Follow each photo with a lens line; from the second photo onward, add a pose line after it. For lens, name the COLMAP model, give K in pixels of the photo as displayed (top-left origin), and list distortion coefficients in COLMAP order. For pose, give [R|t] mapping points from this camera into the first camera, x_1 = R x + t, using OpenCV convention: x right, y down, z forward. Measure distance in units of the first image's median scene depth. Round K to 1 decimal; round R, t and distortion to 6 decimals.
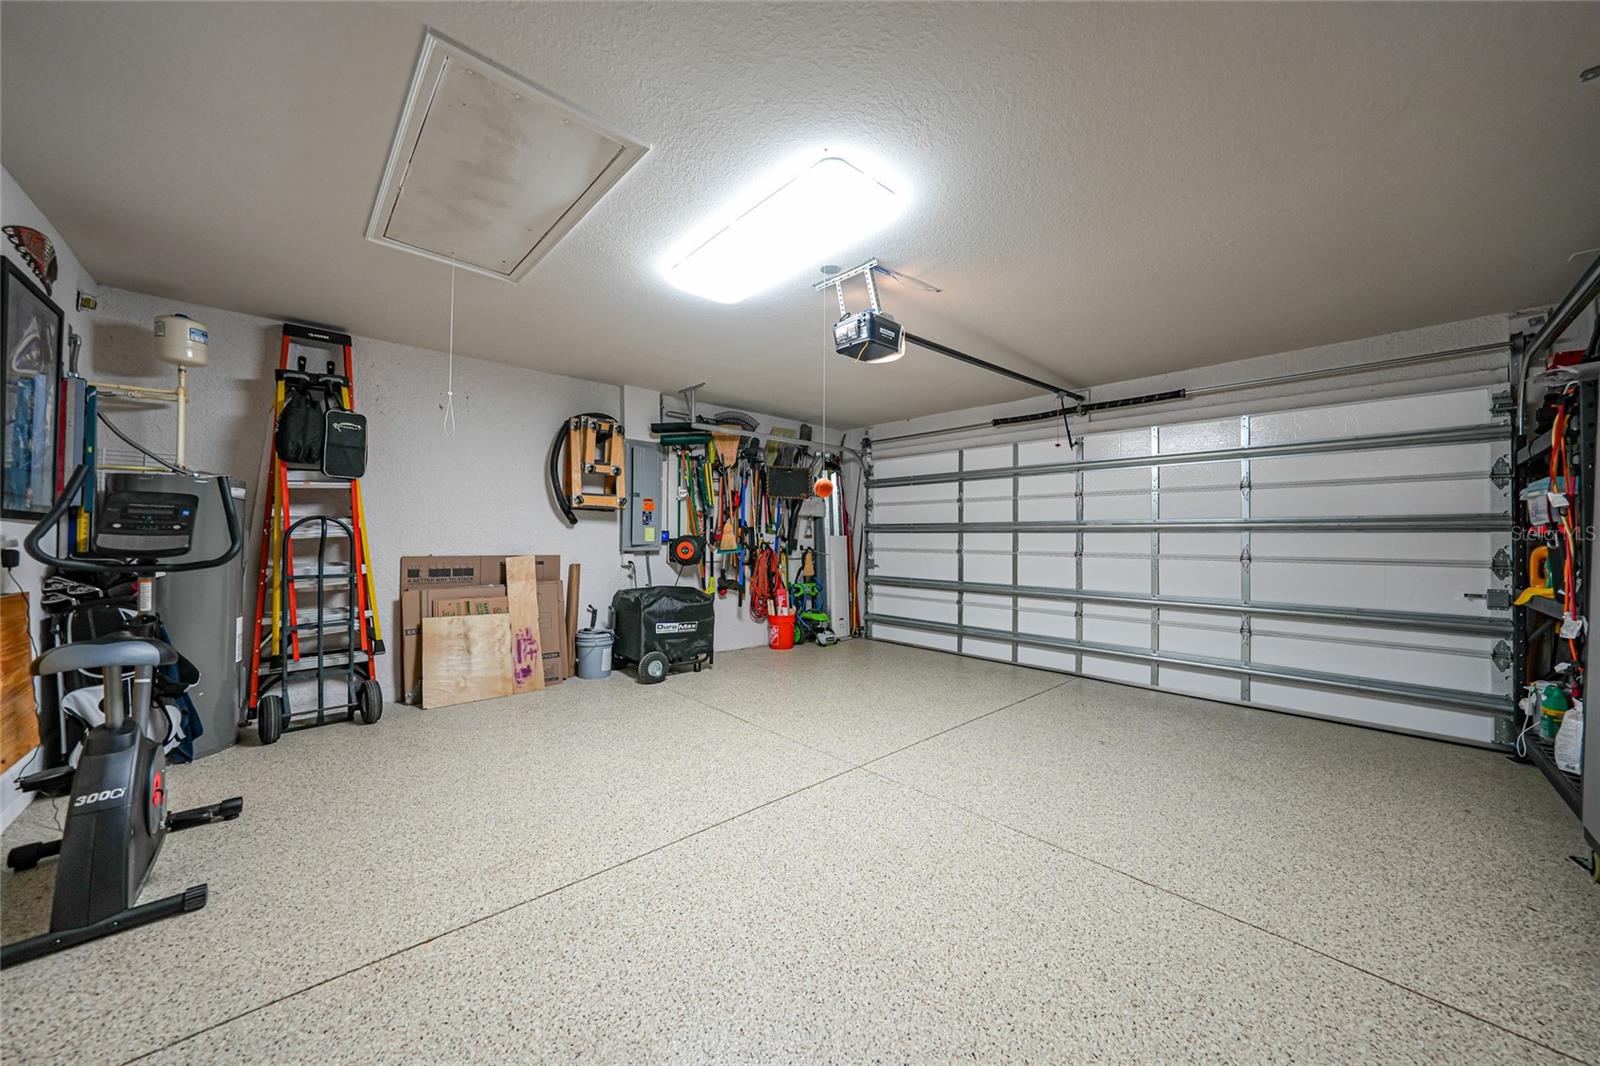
lens RADIAL K [[585.1, 0, 800.2], [0, 585.1, 527.5], [0, 0, 1]] dist [-0.014171, 0.000160]
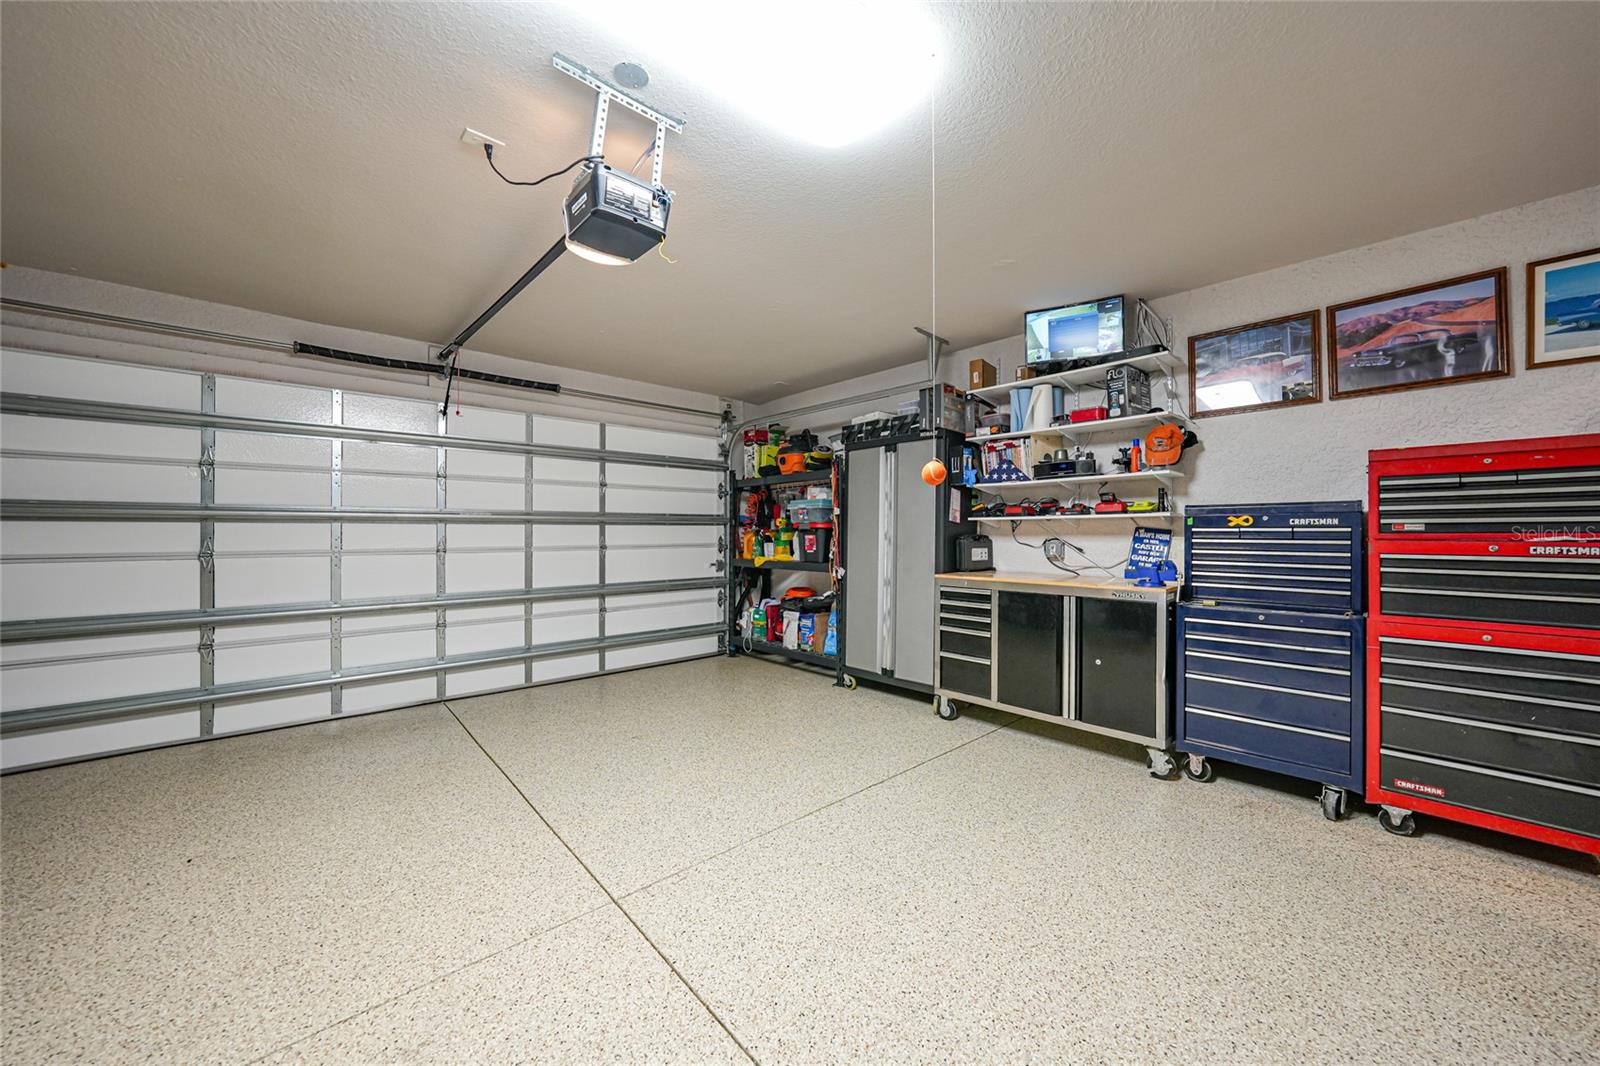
lens RADIAL K [[585.1, 0, 800.2], [0, 585.1, 527.5], [0, 0, 1]] dist [-0.014171, 0.000160]
pose [[-0.019343, -0.002672, 0.999809, -0.459815], [-0.019520, 0.999807, 0.002295, 0.004017], [-0.999622, -0.019472, -0.019391, 0.718847]]
